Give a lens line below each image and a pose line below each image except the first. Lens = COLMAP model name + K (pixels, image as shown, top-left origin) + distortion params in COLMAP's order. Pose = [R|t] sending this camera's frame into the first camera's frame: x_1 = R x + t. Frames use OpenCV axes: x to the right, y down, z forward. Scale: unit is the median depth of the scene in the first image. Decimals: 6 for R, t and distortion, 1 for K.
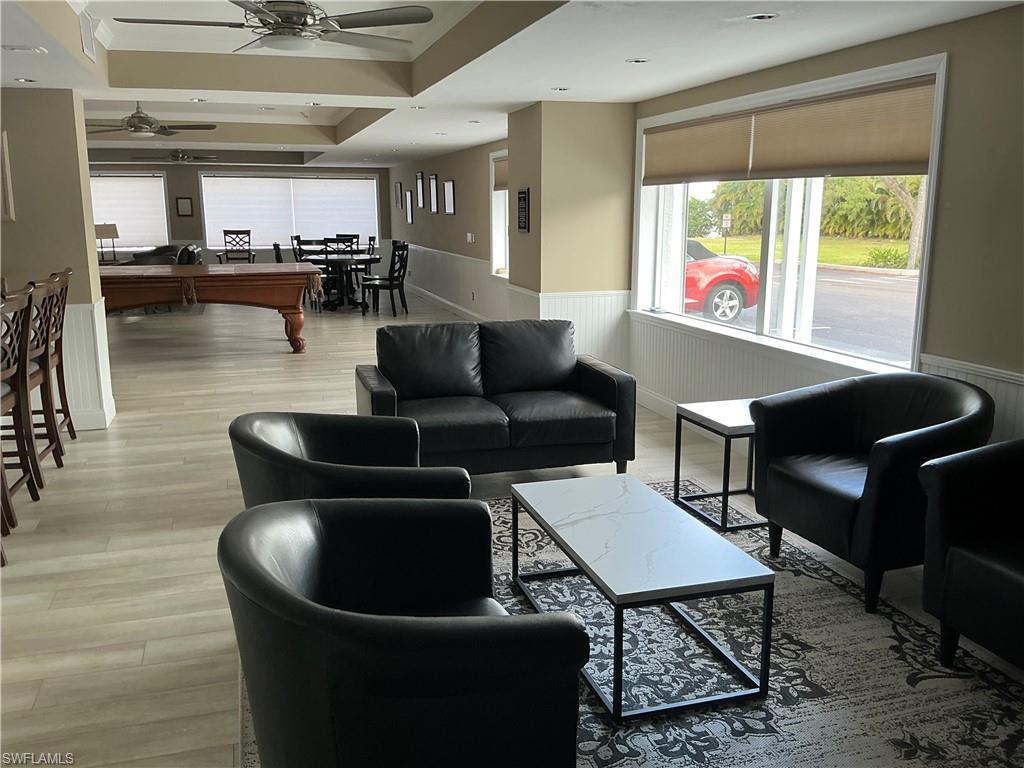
lens RADIAL K [[850.3, 0, 512.0], [0, 850.3, 384.0], [0, 0, 1]] dist [0.137314, -0.305768]
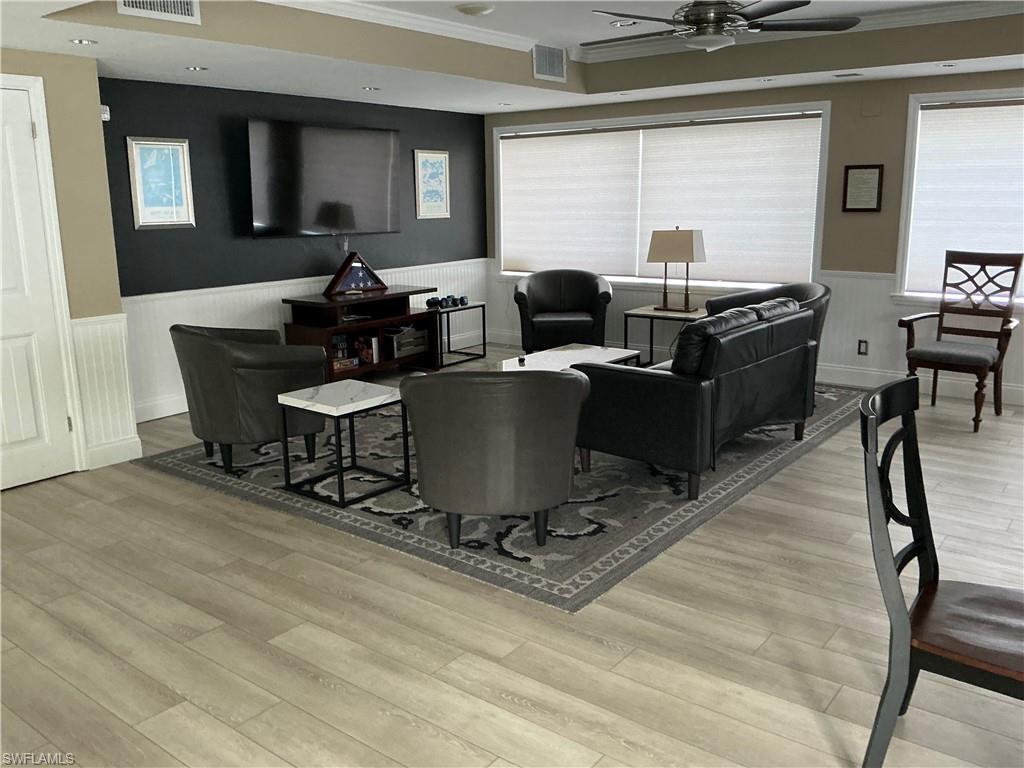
lens RADIAL K [[850.3, 0, 512.0], [0, 850.3, 384.0], [0, 0, 1]] dist [0.137314, -0.305768]
pose [[0.569586, 0.170345, -0.804086, -0.136185], [-0.158237, 0.982714, 0.096097, -0.128910], [0.806556, 0.072501, 0.586695, 0.640147]]
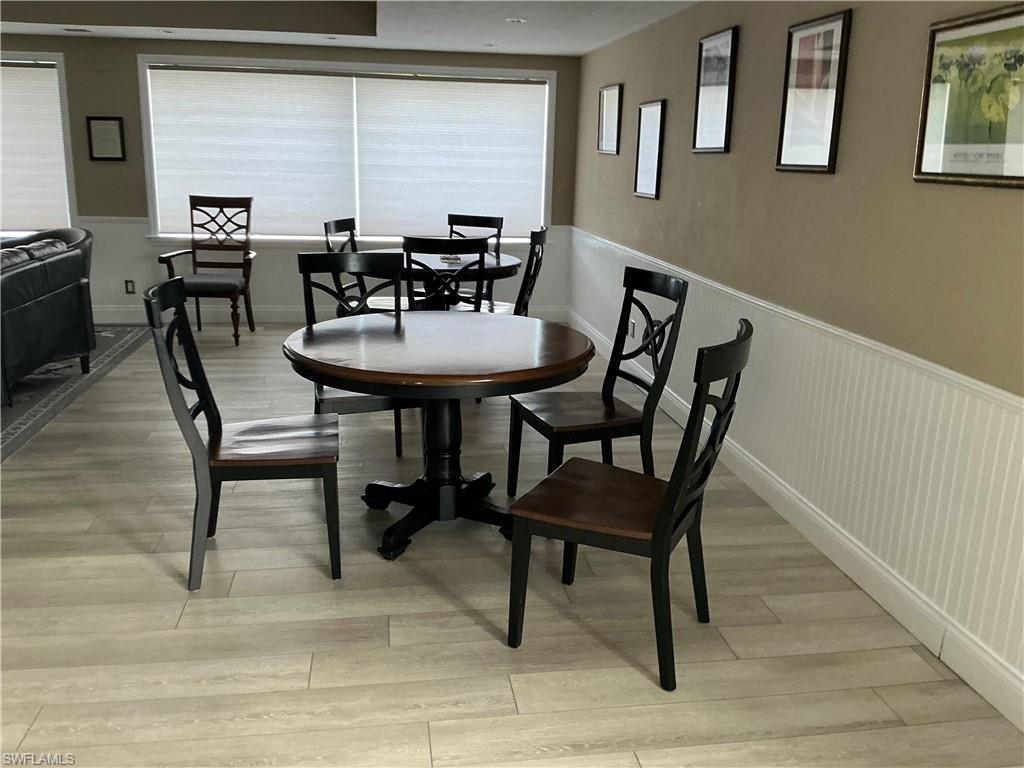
lens RADIAL K [[850.3, 0, 512.0], [0, 850.3, 384.0], [0, 0, 1]] dist [0.137314, -0.305768]
pose [[0.987892, 0.064666, -0.141022, -0.112832], [-0.058049, 0.997034, 0.050541, -0.116959], [0.143871, -0.041743, 0.988716, 0.599476]]
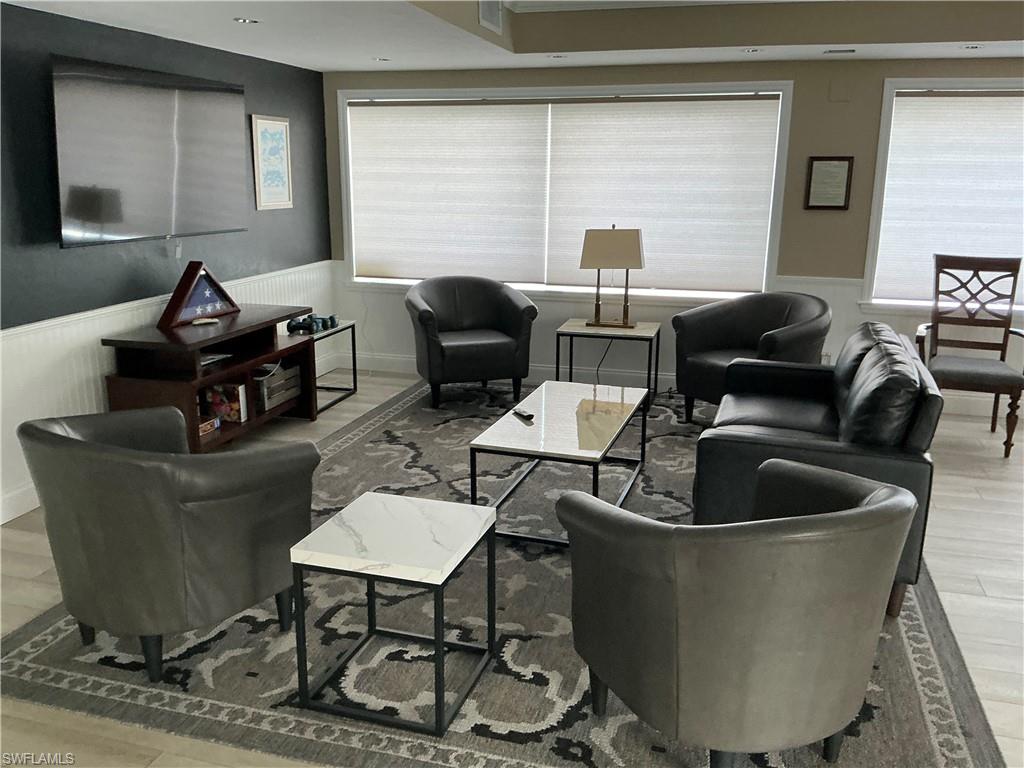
lens RADIAL K [[850.3, 0, 512.0], [0, 850.3, 384.0], [0, 0, 1]] dist [0.137314, -0.305768]
pose [[0.836460, 0.137824, -0.530415, -0.288073], [-0.121863, 0.990405, 0.065172, -0.131015], [0.534308, 0.010124, 0.845229, 0.632576]]
